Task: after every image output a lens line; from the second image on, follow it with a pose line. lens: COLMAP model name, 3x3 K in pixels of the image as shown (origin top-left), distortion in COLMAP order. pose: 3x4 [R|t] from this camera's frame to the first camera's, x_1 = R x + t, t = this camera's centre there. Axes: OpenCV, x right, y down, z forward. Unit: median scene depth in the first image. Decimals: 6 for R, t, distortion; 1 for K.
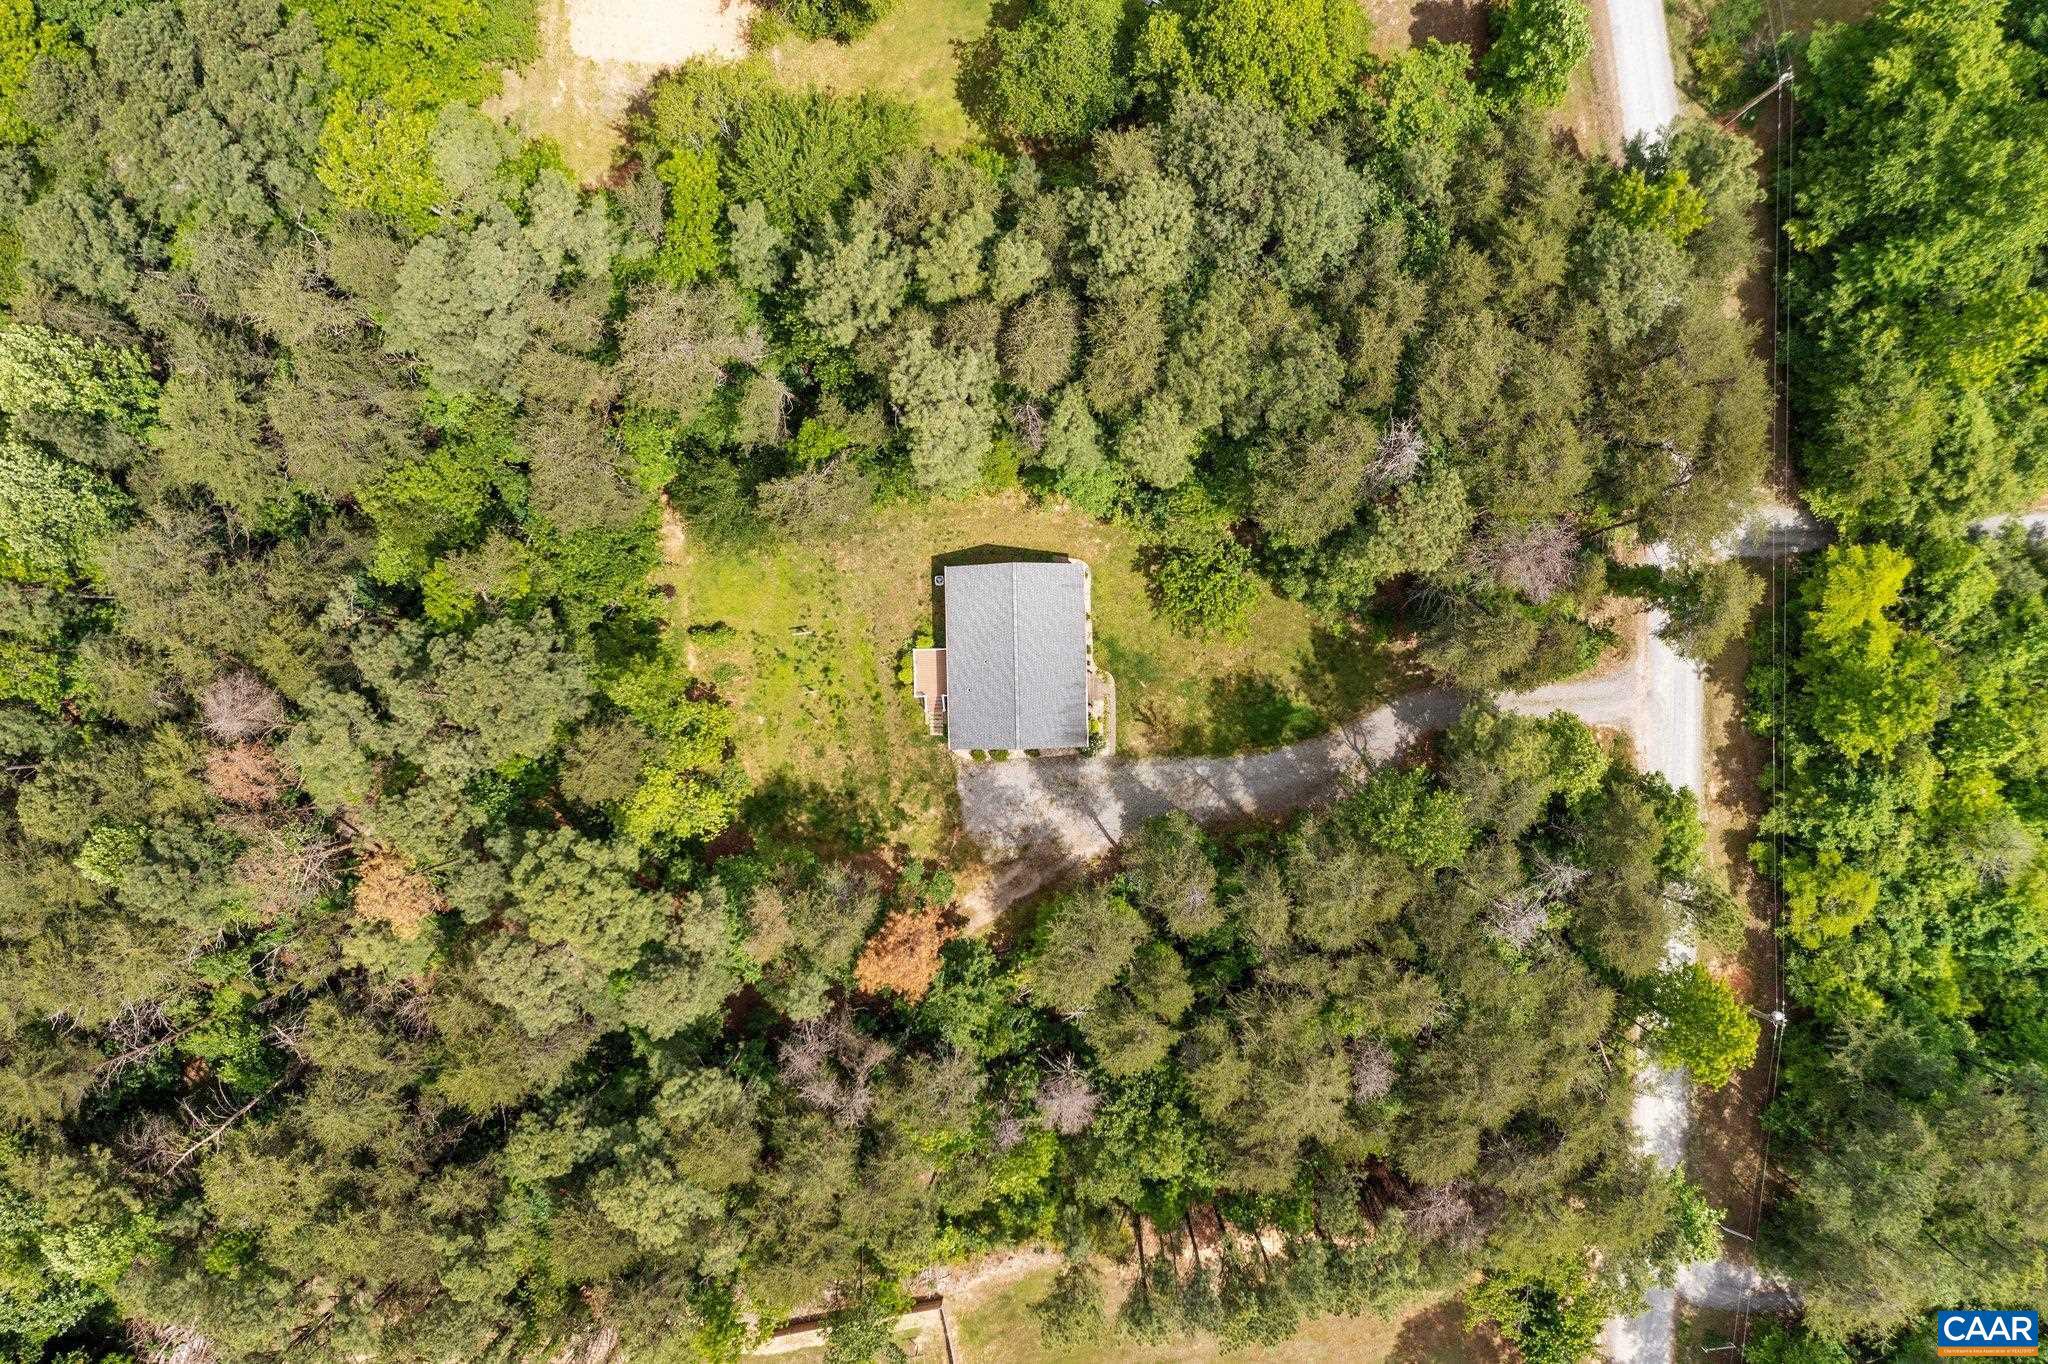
lens RADIAL K [[1606.3, 0, 1024.0], [0, 1606.3, 682.0], [0, 0, 1]] dist [-0.016746, -0.005206]
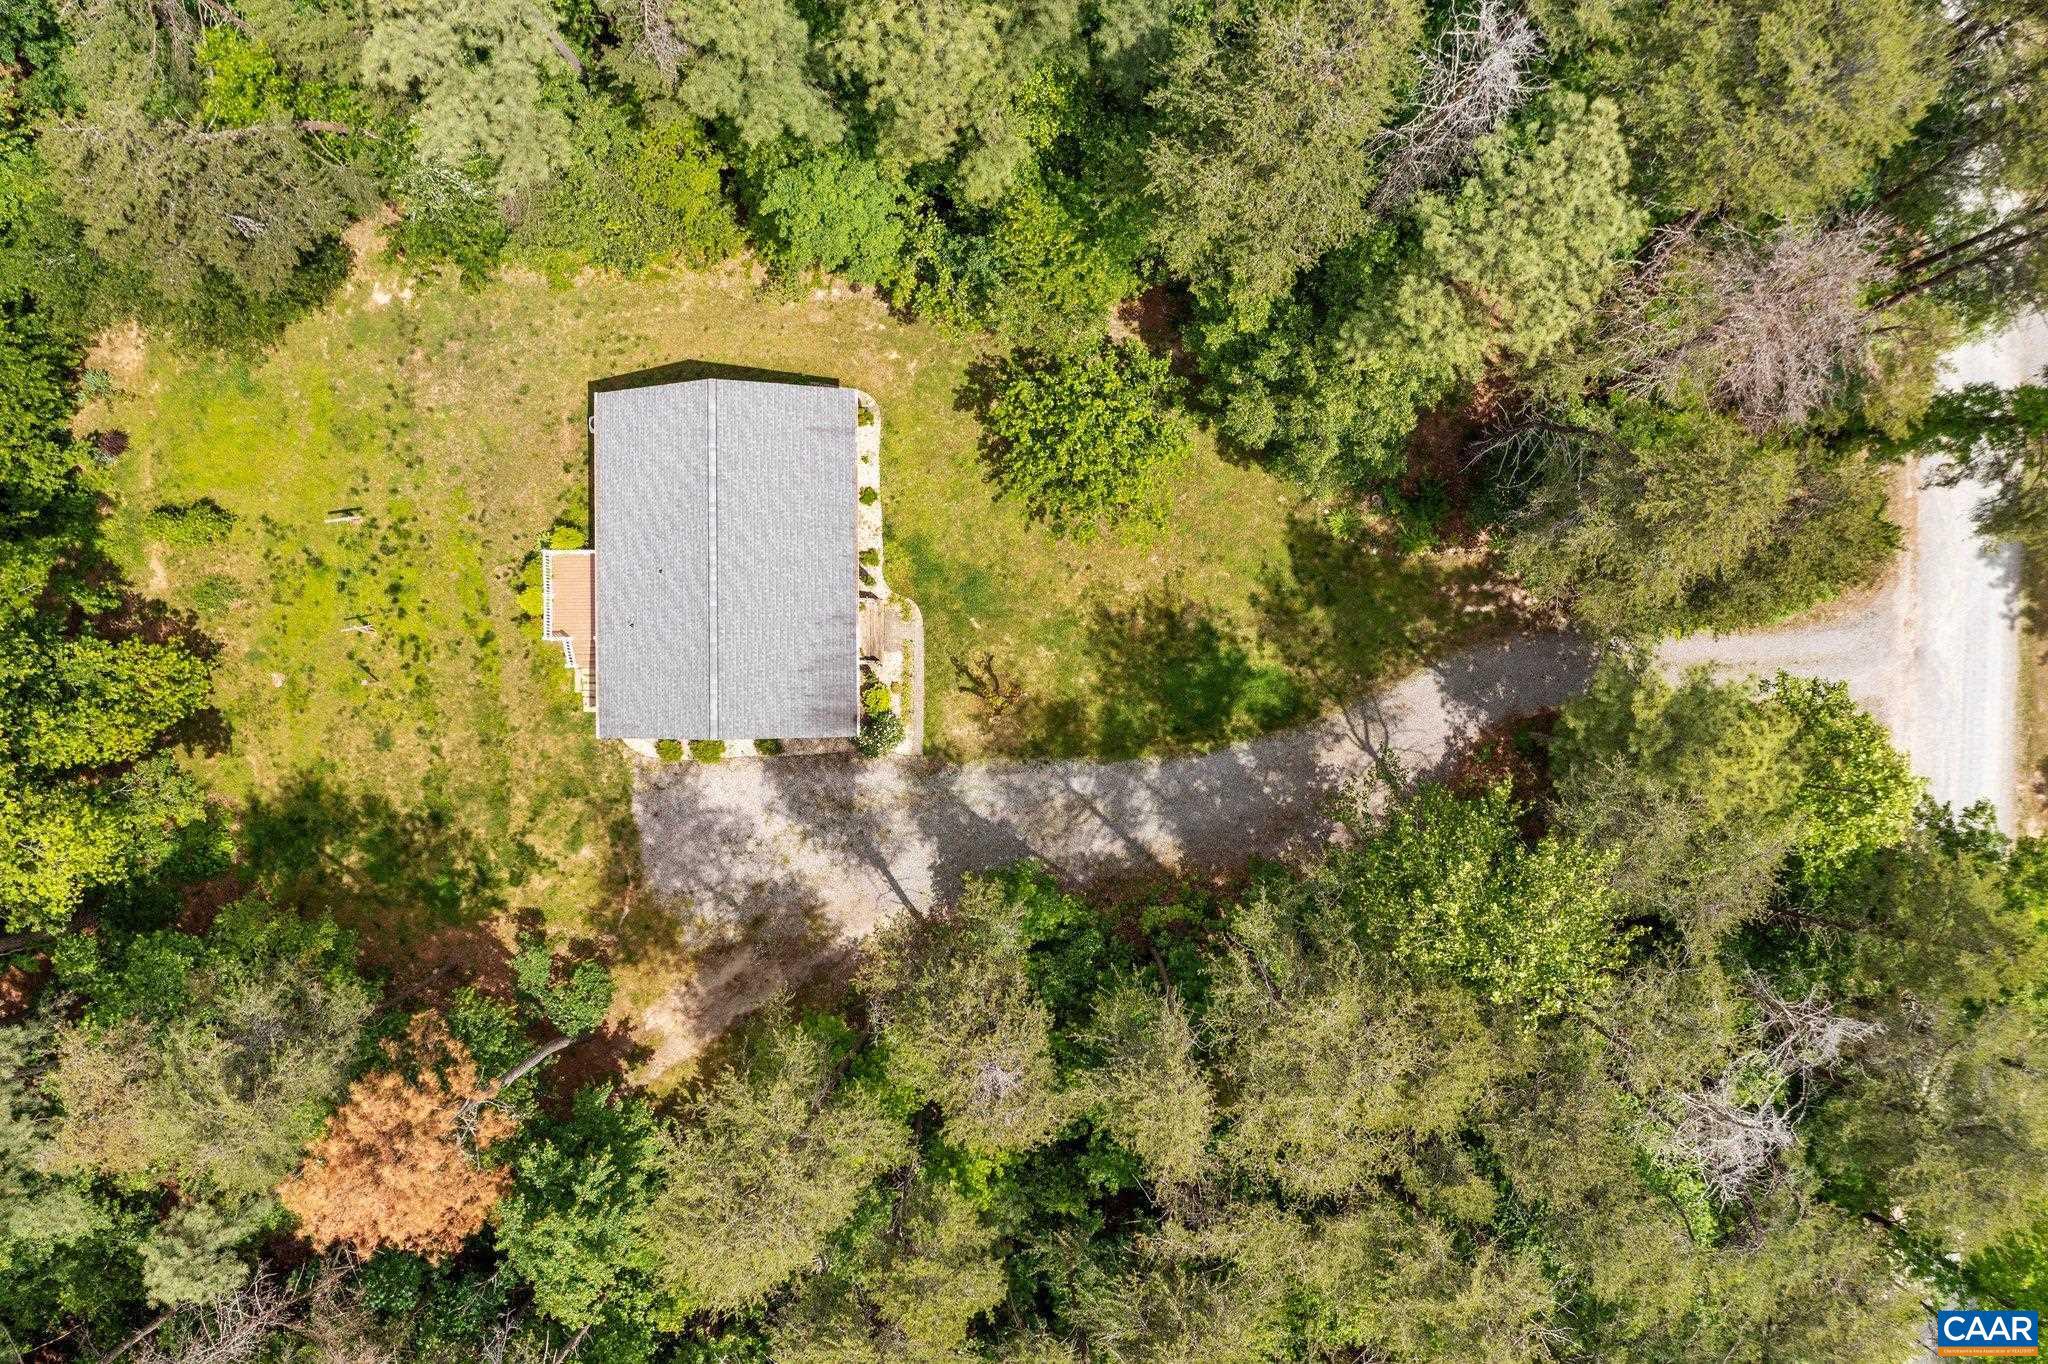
lens RADIAL K [[1606.3, 0, 1024.0], [0, 1606.3, 682.0], [0, 0, 1]] dist [-0.016746, -0.005206]
pose [[0.999829, 0.014937, -0.010893, 0.097216], [-0.014970, 0.999883, -0.002990, 0.022587], [0.010847, 0.003153, 0.999936, 0.462656]]
